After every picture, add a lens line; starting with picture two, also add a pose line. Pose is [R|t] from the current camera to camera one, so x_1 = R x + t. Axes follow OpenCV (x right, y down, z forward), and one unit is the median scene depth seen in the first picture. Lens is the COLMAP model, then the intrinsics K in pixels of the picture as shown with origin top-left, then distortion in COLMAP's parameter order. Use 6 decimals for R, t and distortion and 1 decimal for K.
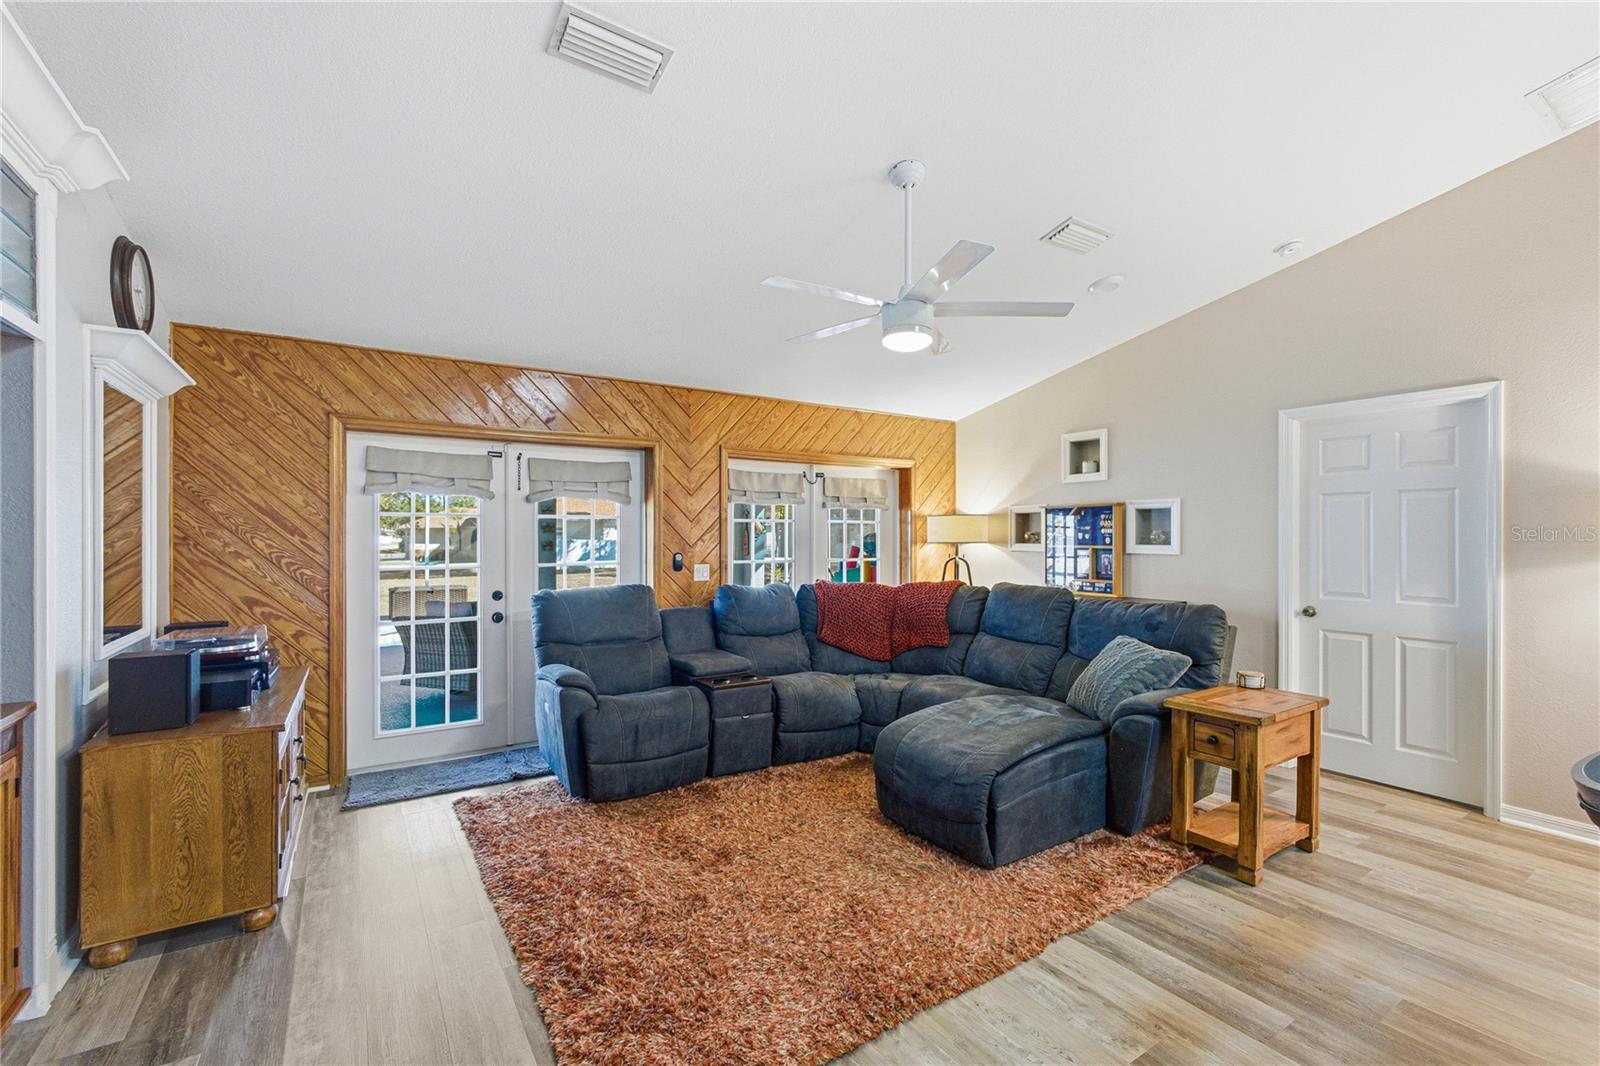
lens RADIAL K [[683.4, 0, 797.4], [0, 683.4, 532.2], [0, 0, 1]] dist [-0.014212, 0.007872]
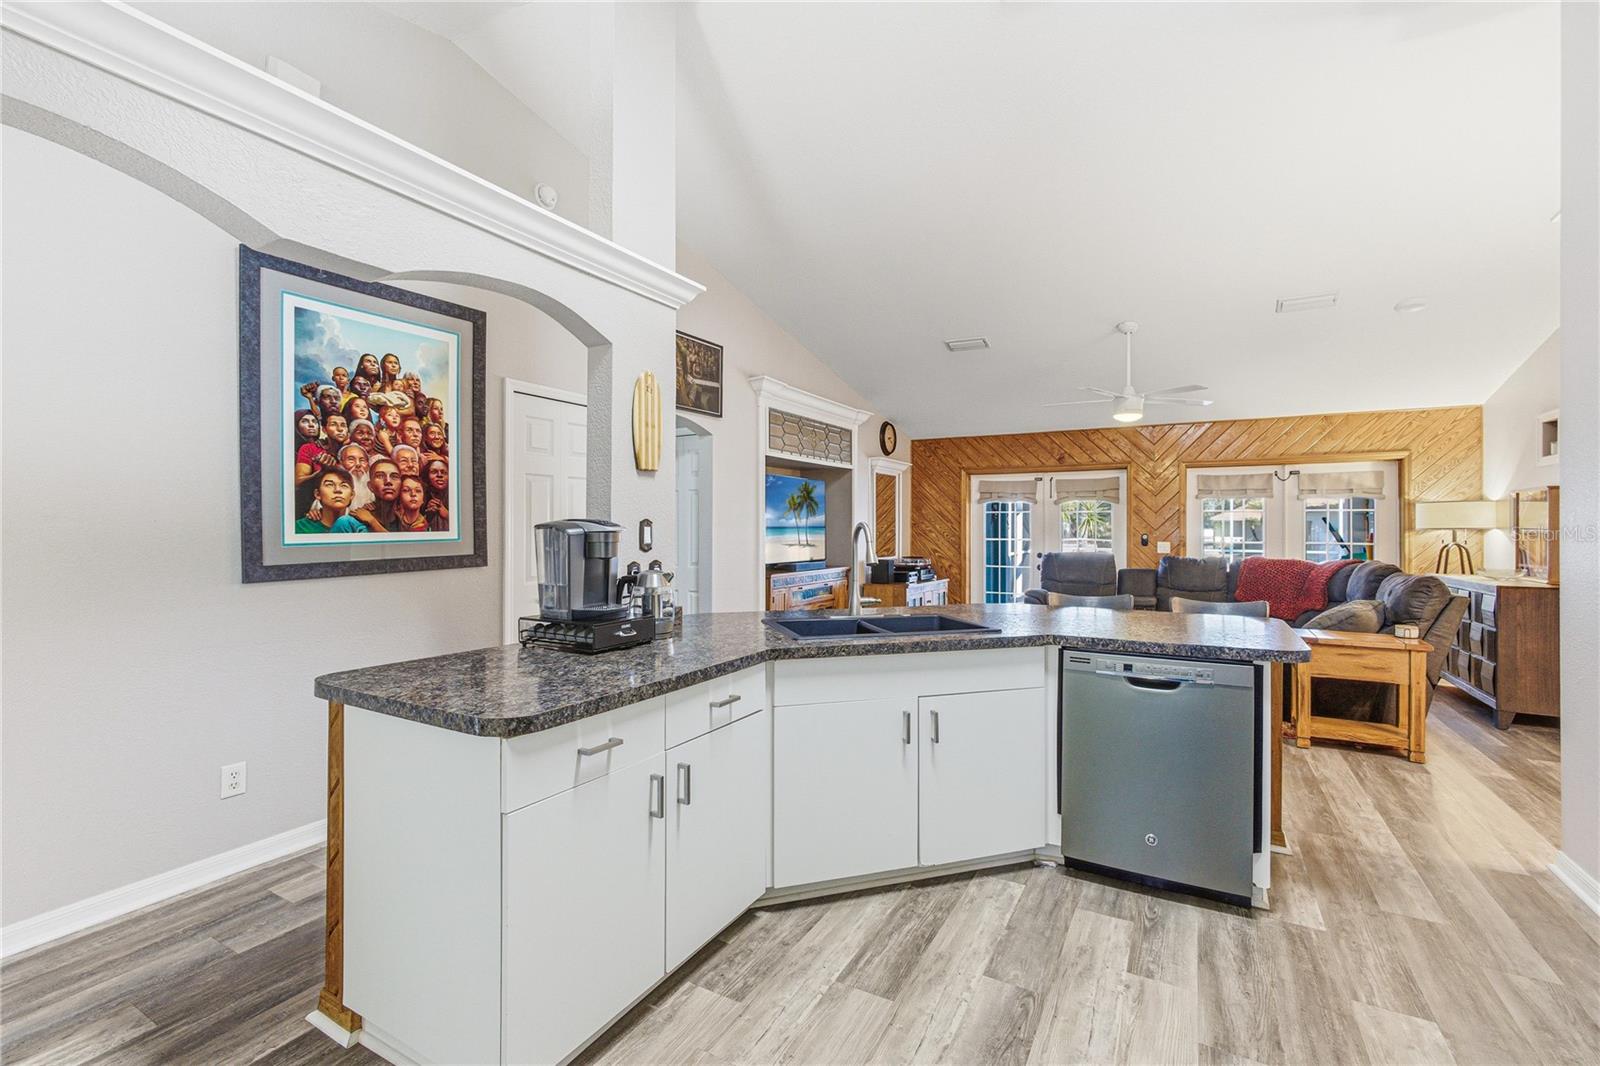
lens RADIAL K [[690.5, 0, 814.0], [0, 690.5, 525.4], [0, 0, 1]] dist [-0.007260, 0.003725]
pose [[0.466608, -0.002353, -0.884461, 0.986118], [0.001912, 0.999997, -0.001652, 0.013957], [0.884462, -0.000920, 0.466611, -0.442418]]
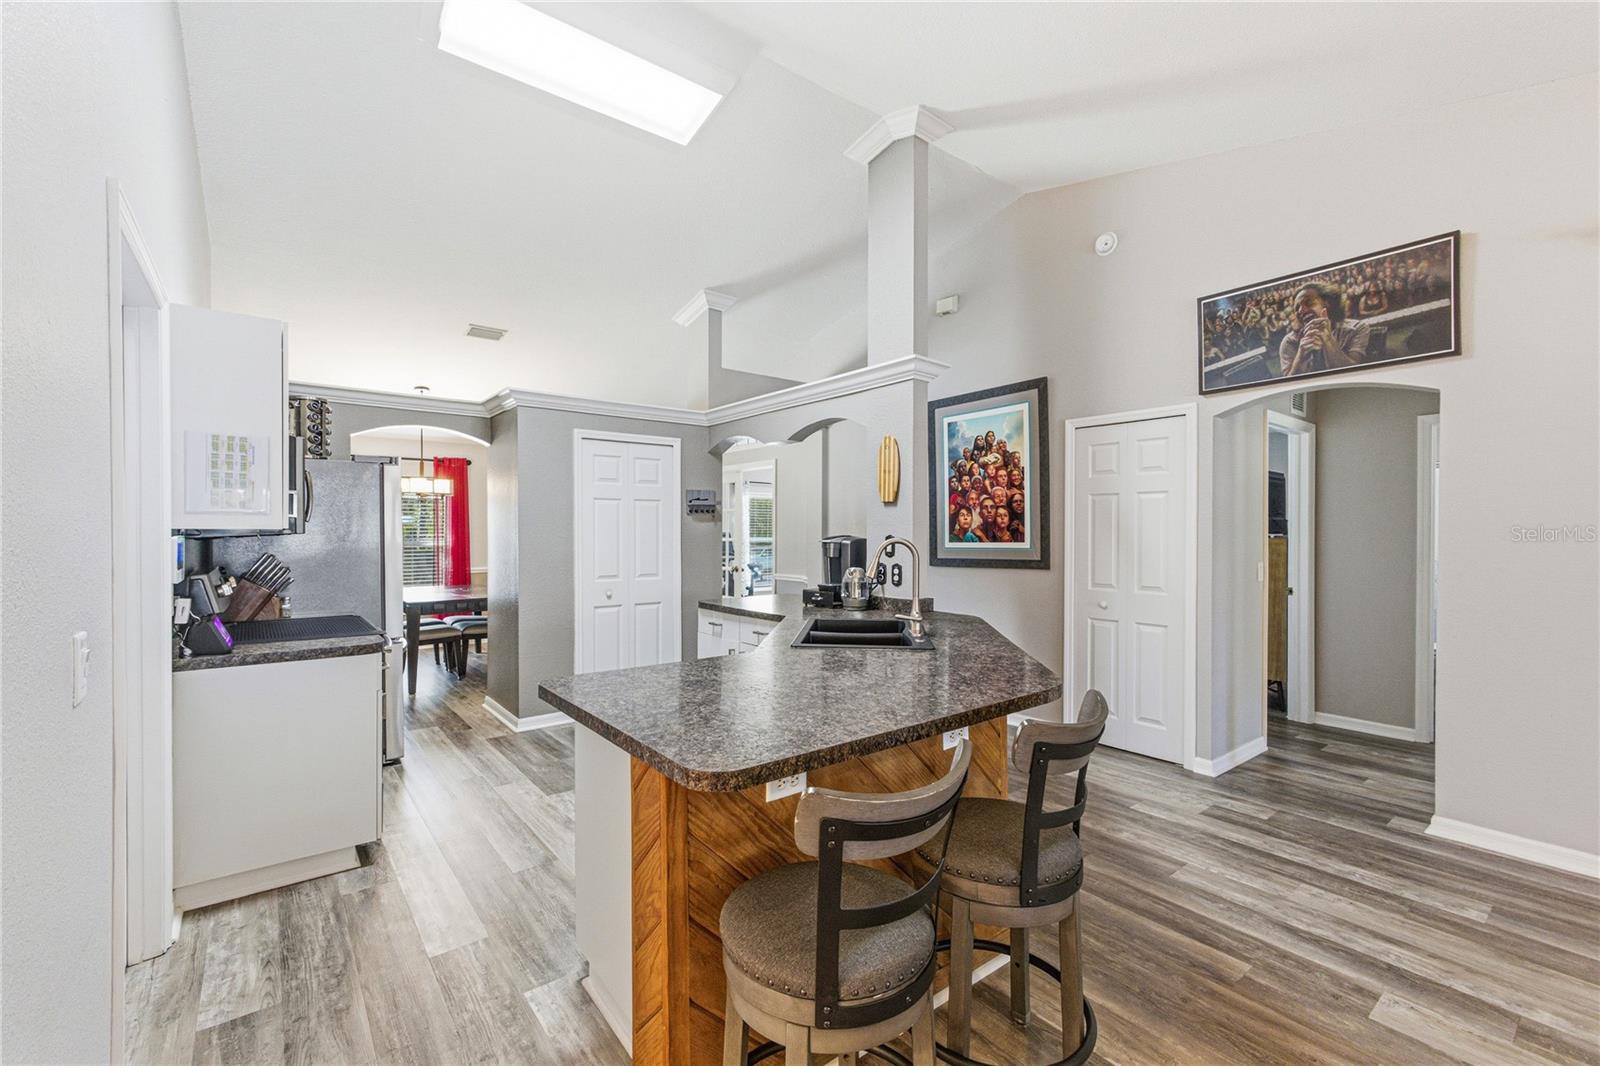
lens RADIAL K [[680.5, 0, 797.0], [0, 680.5, 538.9], [0, 0, 1]] dist [-0.005416, 0.007490]
pose [[-0.995883, -0.002657, -0.090610, 0.549607], [-0.003301, 0.999970, 0.006956, 0.006008], [0.090589, 0.007226, -0.995862, 0.654644]]
